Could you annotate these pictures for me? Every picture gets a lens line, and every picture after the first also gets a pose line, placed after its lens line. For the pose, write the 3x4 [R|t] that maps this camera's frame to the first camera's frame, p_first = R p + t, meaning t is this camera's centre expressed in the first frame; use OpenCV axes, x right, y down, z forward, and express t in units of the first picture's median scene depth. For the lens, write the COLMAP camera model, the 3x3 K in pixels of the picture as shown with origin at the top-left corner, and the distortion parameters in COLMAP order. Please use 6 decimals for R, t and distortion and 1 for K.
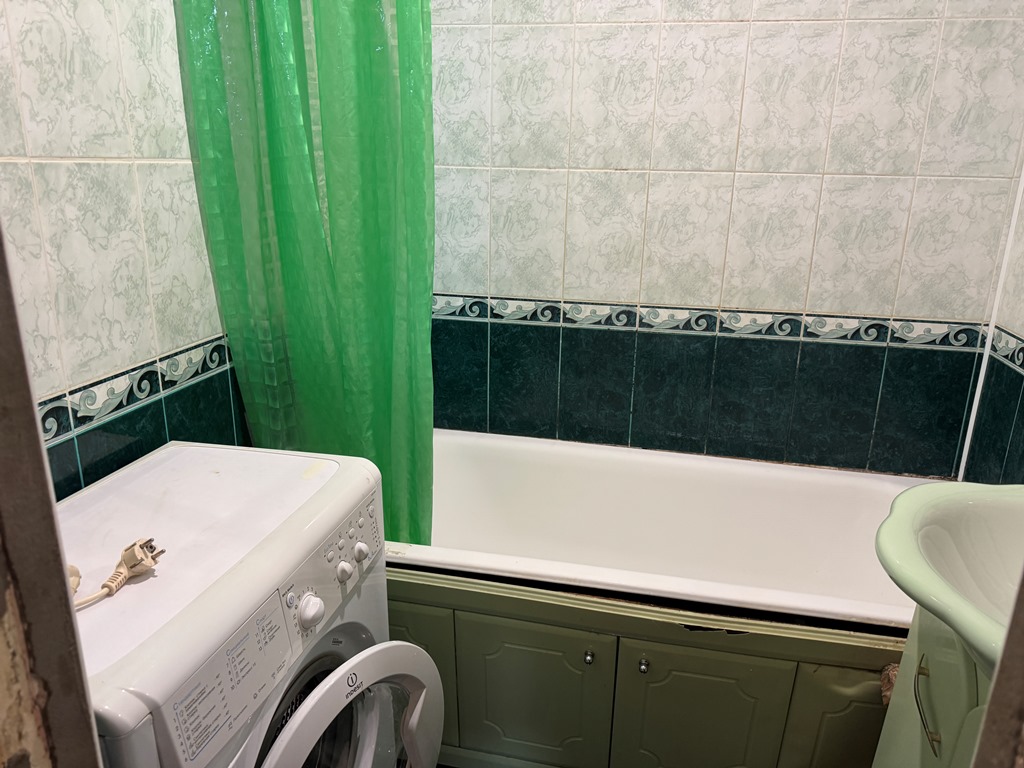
lens RADIAL K [[721.3, 0, 518.4], [0, 721.3, 391.1], [0, 0, 1]] dist [0.056038, -0.073492]
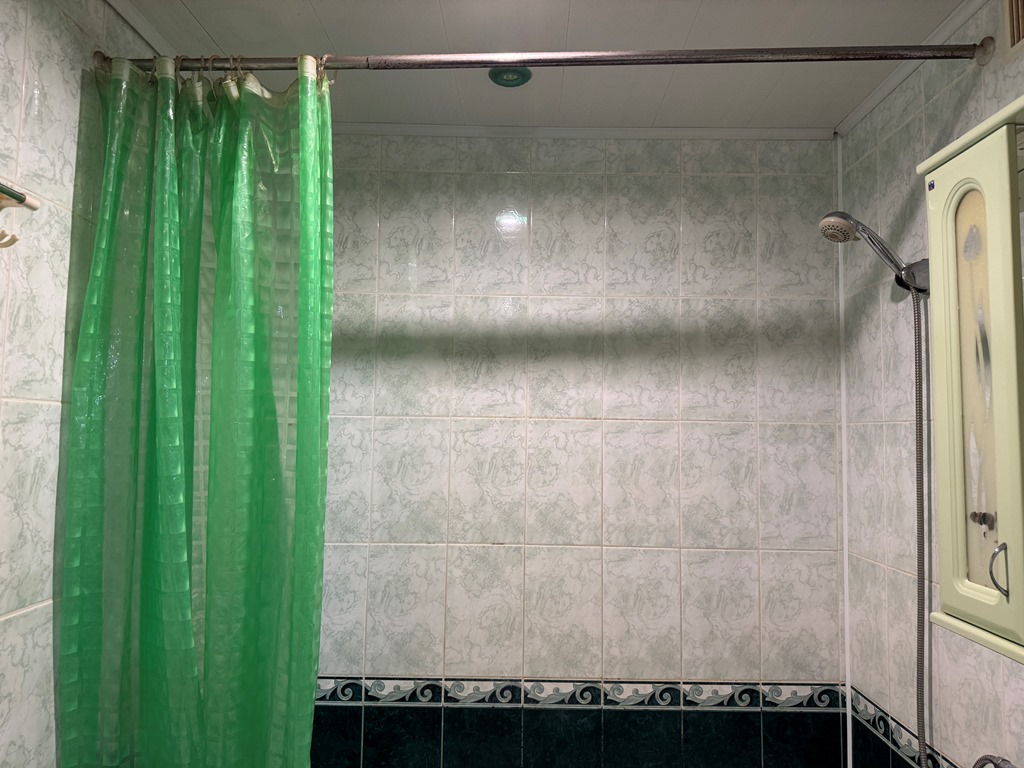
lens RADIAL K [[721.3, 0, 517.3], [0, 721.3, 381.5], [0, 0, 1]] dist [0.056038, -0.073492]
pose [[0.979247, 0.007554, 0.202529, -0.046755], [0.065808, 0.933306, -0.353000, -0.163394], [-0.191688, 0.359002, 0.913440, -0.045143]]
